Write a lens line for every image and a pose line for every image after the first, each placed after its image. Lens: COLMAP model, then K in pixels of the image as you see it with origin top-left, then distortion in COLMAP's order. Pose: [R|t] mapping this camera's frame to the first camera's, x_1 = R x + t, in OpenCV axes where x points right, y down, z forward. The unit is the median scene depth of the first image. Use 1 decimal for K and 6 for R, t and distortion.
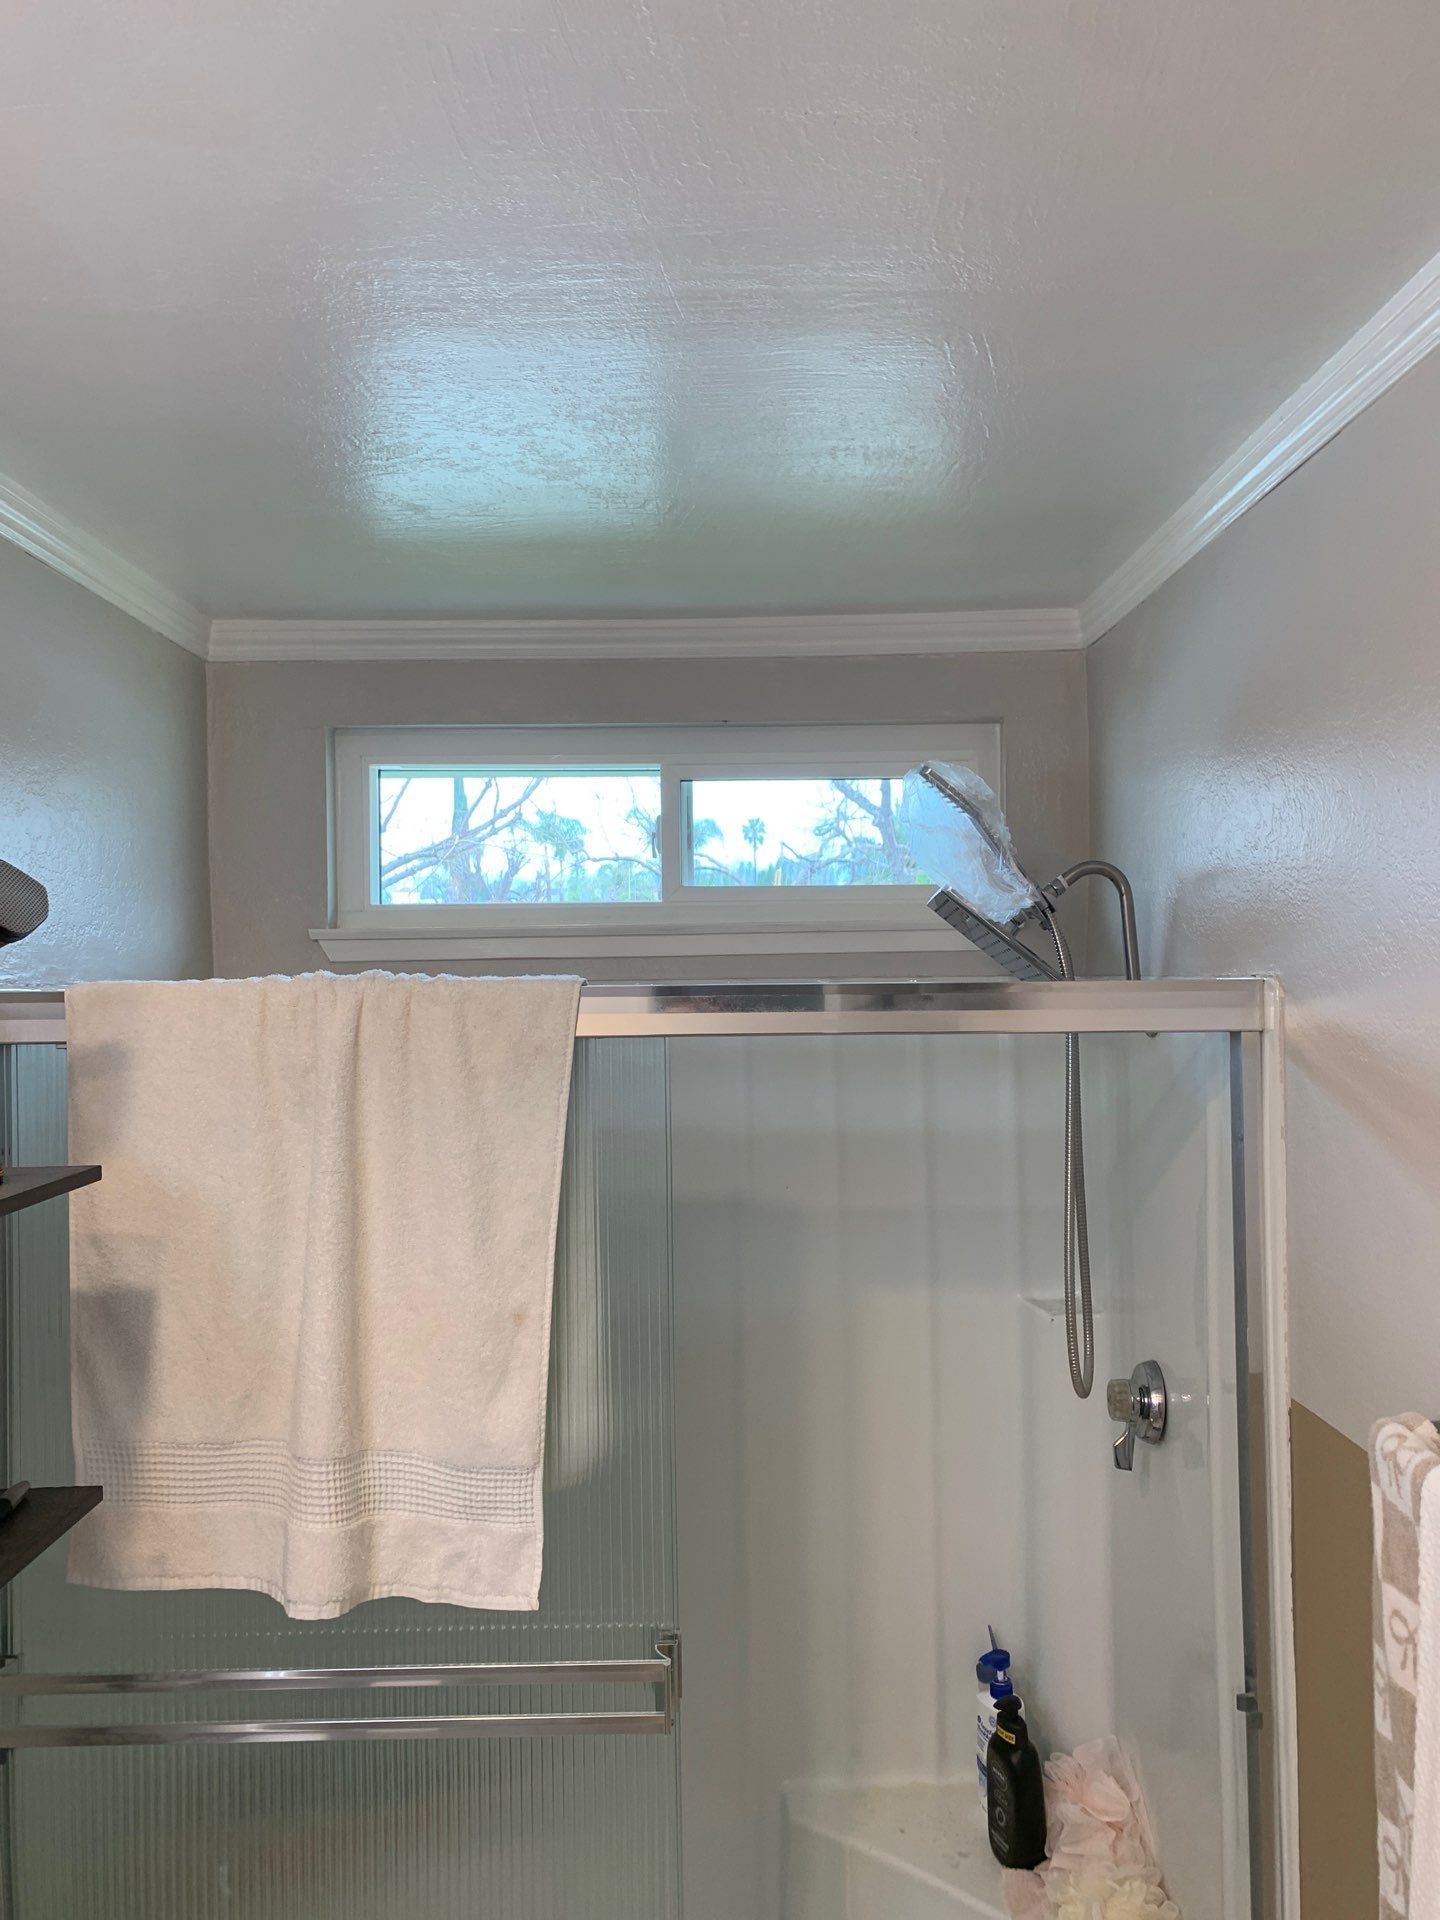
lens RADIAL K [[1716.7, 0, 720.0], [0, 1716.7, 960.0], [0, 0, 1]] dist [0.051623, -0.012652]
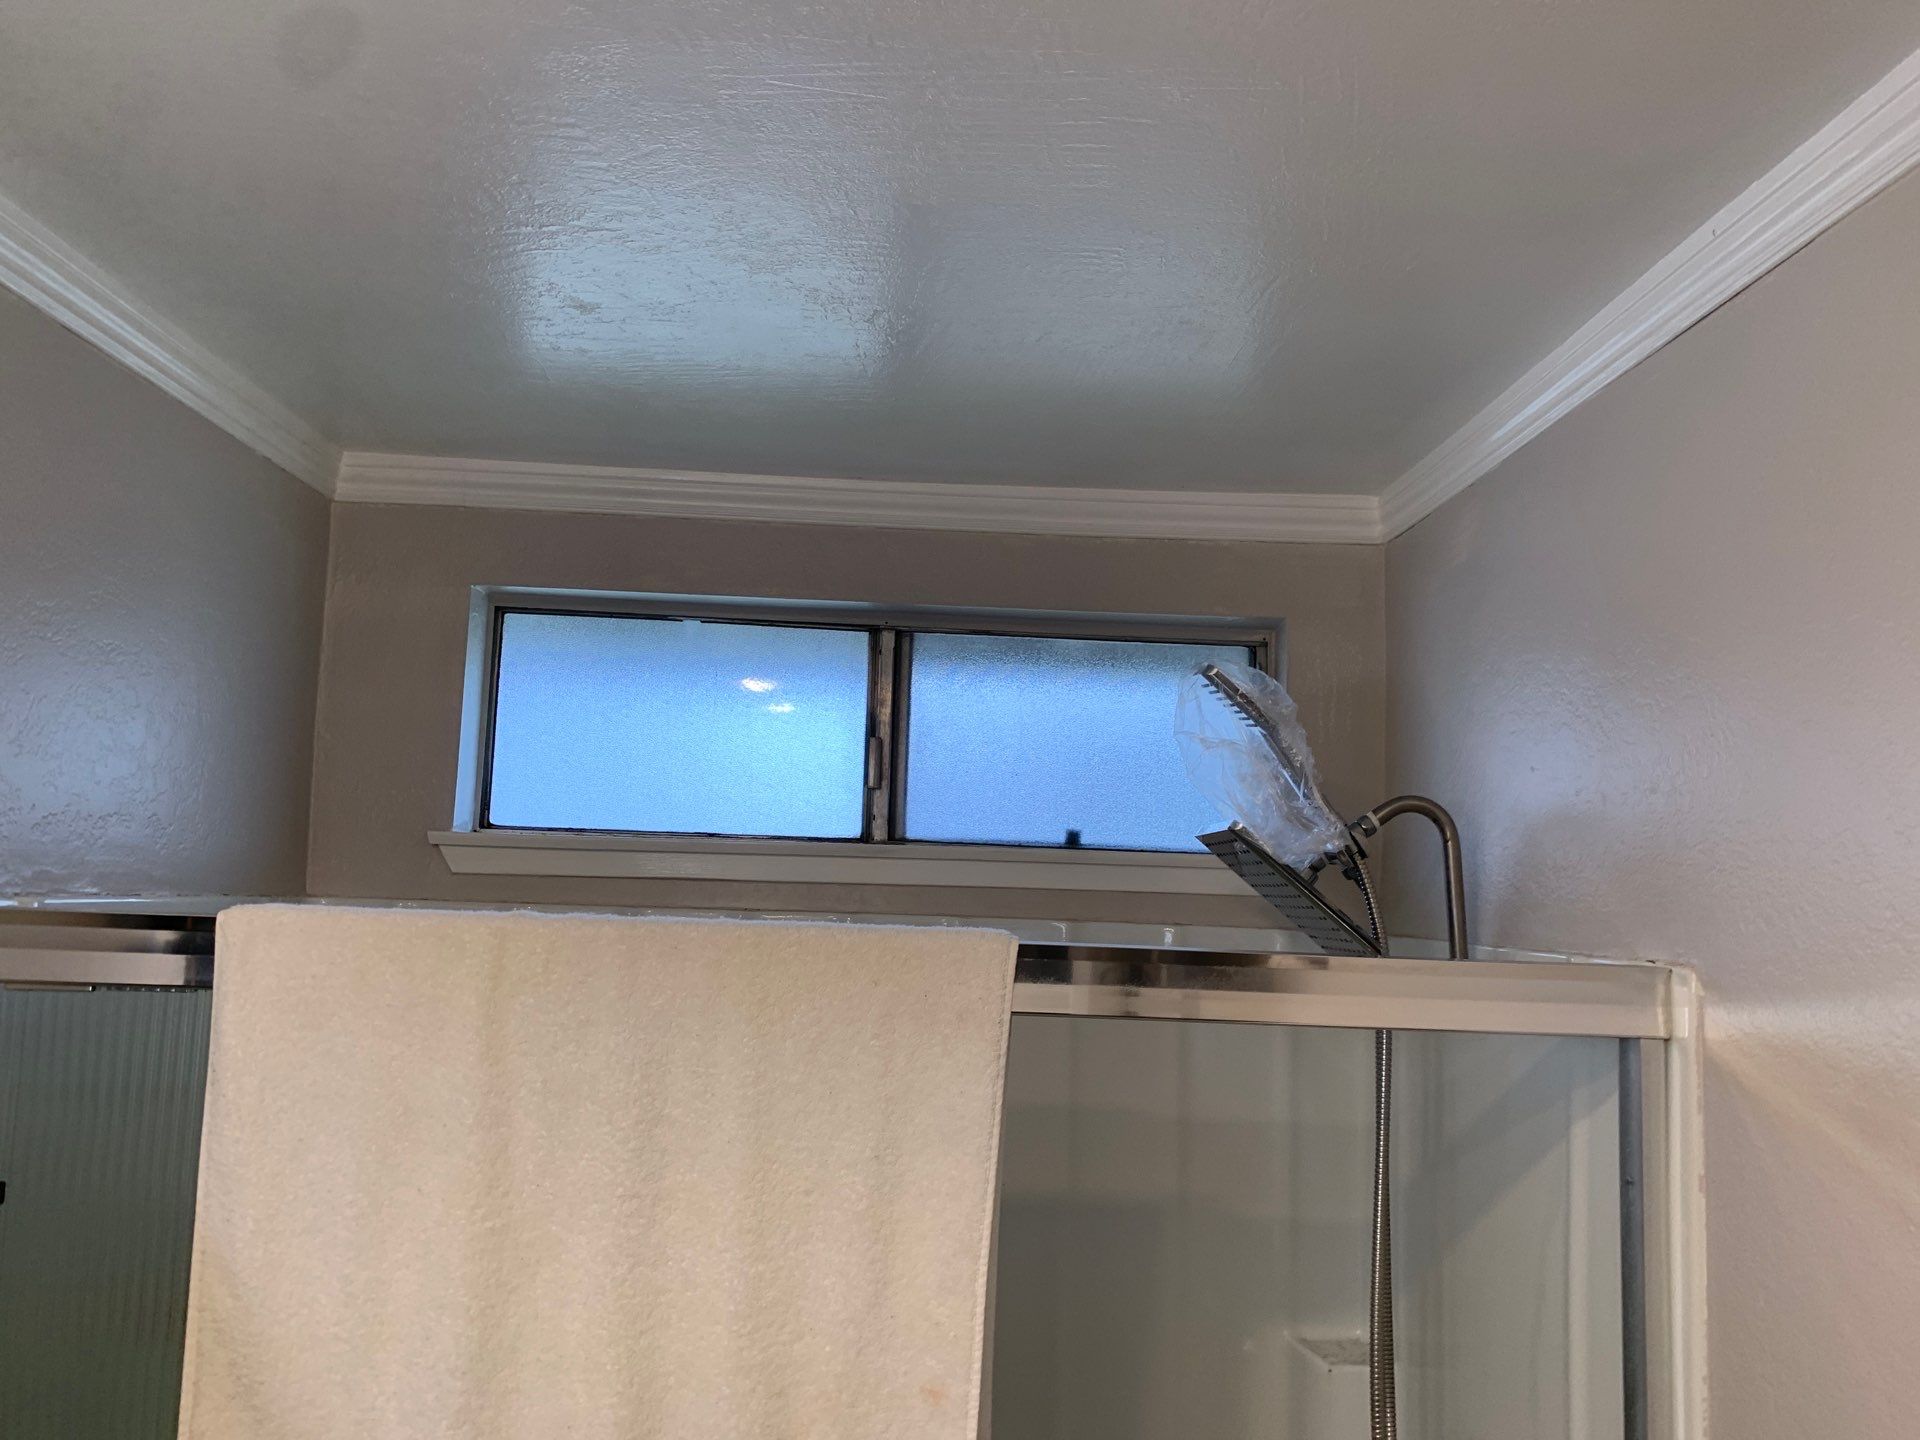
lens RADIAL K [[1716.7, 0, 960.0], [0, 1716.7, 720.0], [0, 0, 1]] dist [0.051623, -0.012652]
pose [[0.998542, 0.051045, 0.017548, -0.007996], [-0.049299, 0.994845, -0.088618, -0.011928], [-0.021981, 0.087624, 0.995911, 0.215472]]
